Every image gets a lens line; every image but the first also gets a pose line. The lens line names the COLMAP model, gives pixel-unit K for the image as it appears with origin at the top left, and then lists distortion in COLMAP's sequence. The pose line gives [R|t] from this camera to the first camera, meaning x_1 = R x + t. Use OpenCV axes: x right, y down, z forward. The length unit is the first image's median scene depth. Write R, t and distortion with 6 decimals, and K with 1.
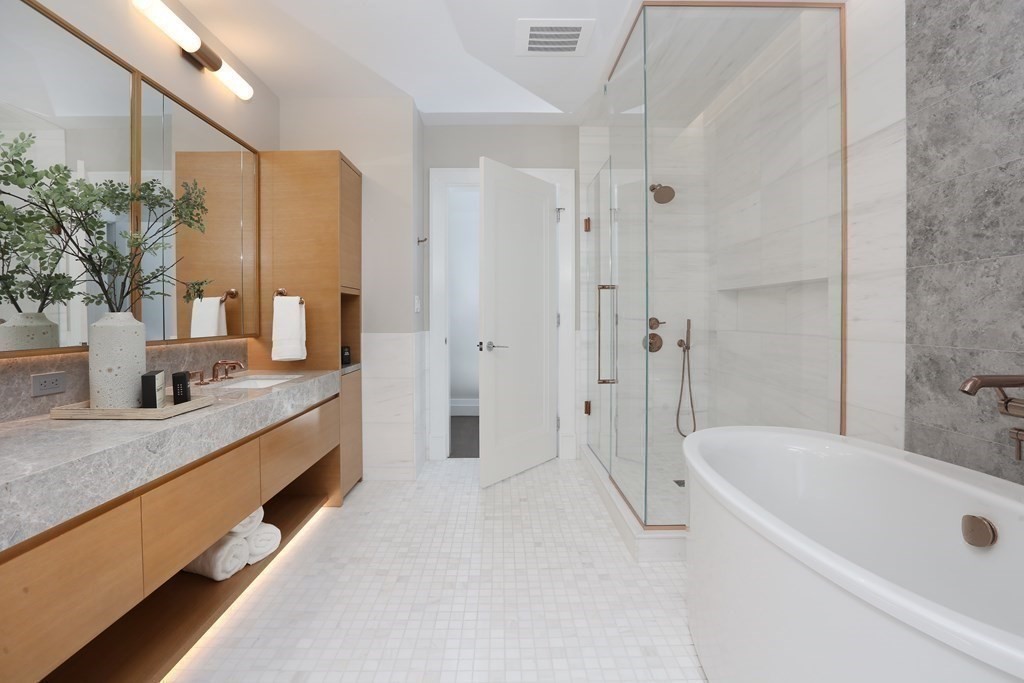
lens RADIAL K [[464.4, 0, 510.8], [0, 464.4, 320.3], [0, 0, 1]] dist [-0.000254, 0.000169]
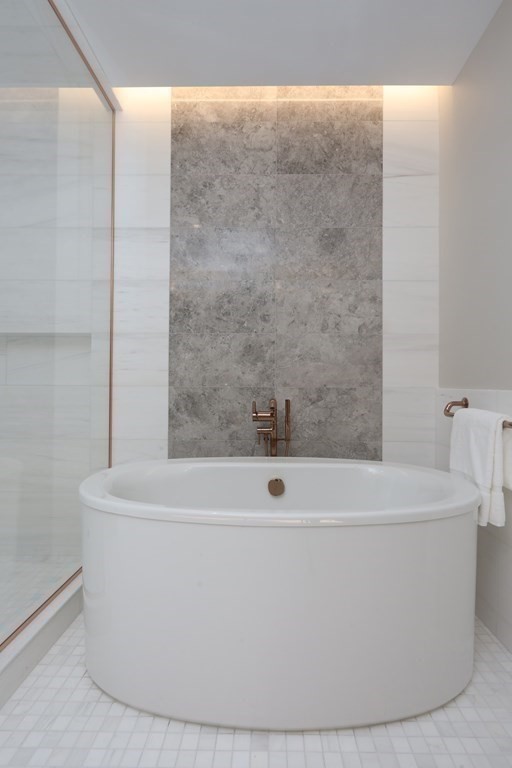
lens RADIAL K [[379.4, 0, 258.6], [0, 379.4, 374.8], [0, 0, 1]] dist [0.002771, -0.000291]
pose [[0.039832, 0.017196, 0.999058, -0.309570], [0.003982, 0.999841, -0.017368, 0.038178], [-0.999198, 0.004670, 0.039757, 0.713447]]
